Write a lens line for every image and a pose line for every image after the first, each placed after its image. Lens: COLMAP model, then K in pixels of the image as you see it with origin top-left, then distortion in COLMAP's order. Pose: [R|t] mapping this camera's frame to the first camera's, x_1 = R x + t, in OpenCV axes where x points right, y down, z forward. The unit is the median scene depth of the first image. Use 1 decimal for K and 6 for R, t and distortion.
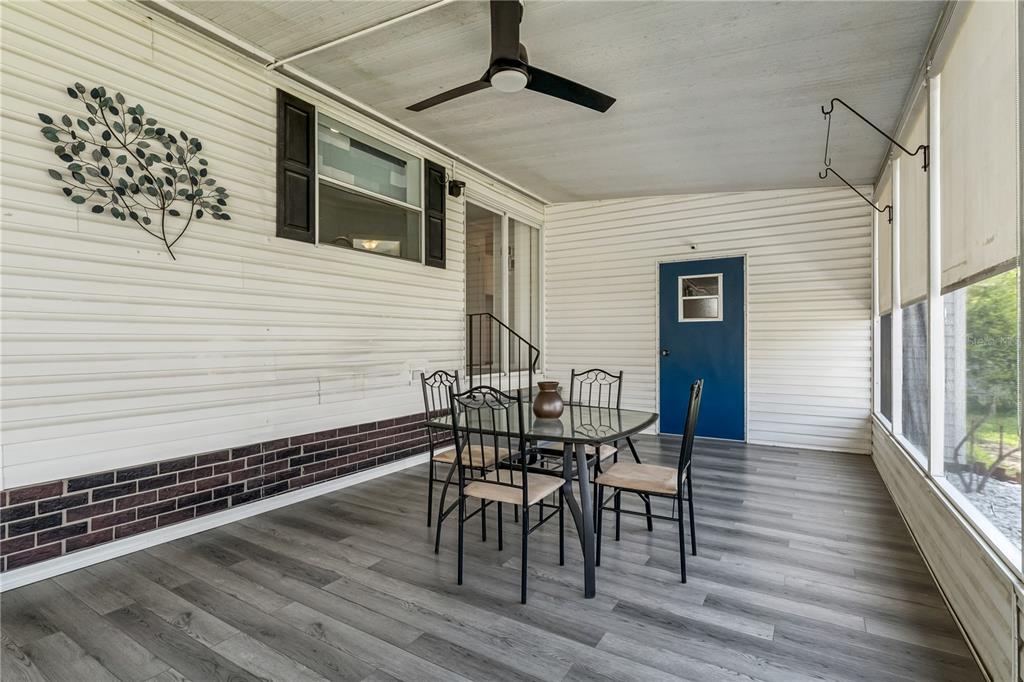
lens RADIAL K [[483.9, 0, 512.0], [0, 483.9, 341.0], [0, 0, 1]] dist [0.001268, -0.000134]
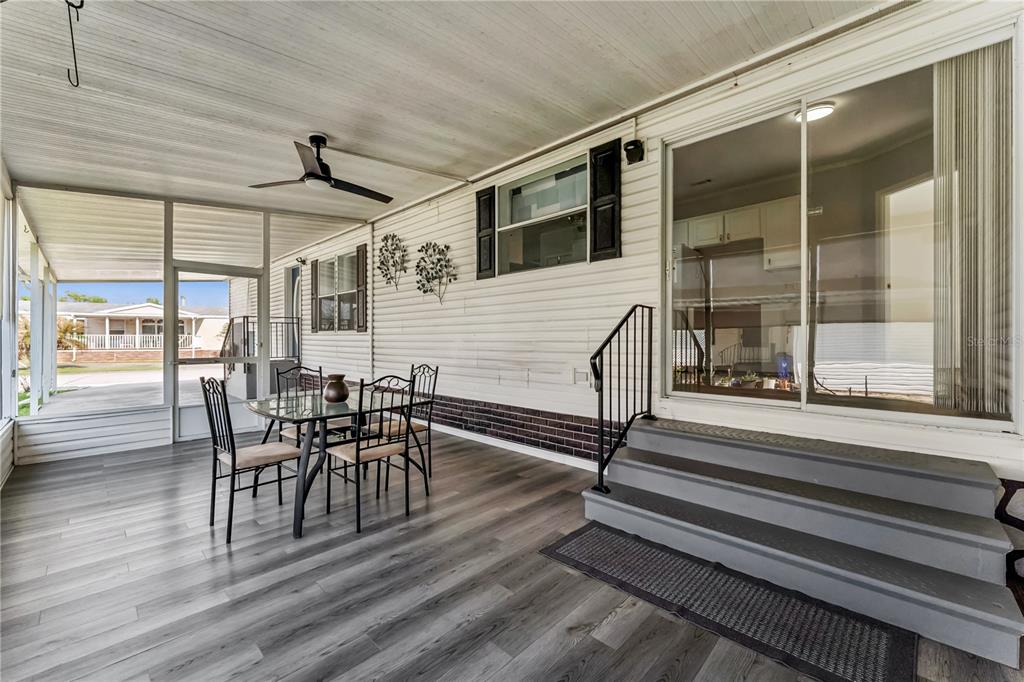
lens RADIAL K [[414.1, 0, 512.0], [0, 414.1, 341.0], [0, 0, 1]] dist [-0.001495, -0.000085]
pose [[-0.209214, 0.001411, -0.977869, 0.830134], [0.002046, 0.999997, 0.001005, -0.004529], [0.977868, -0.001791, -0.209216, 1.314264]]
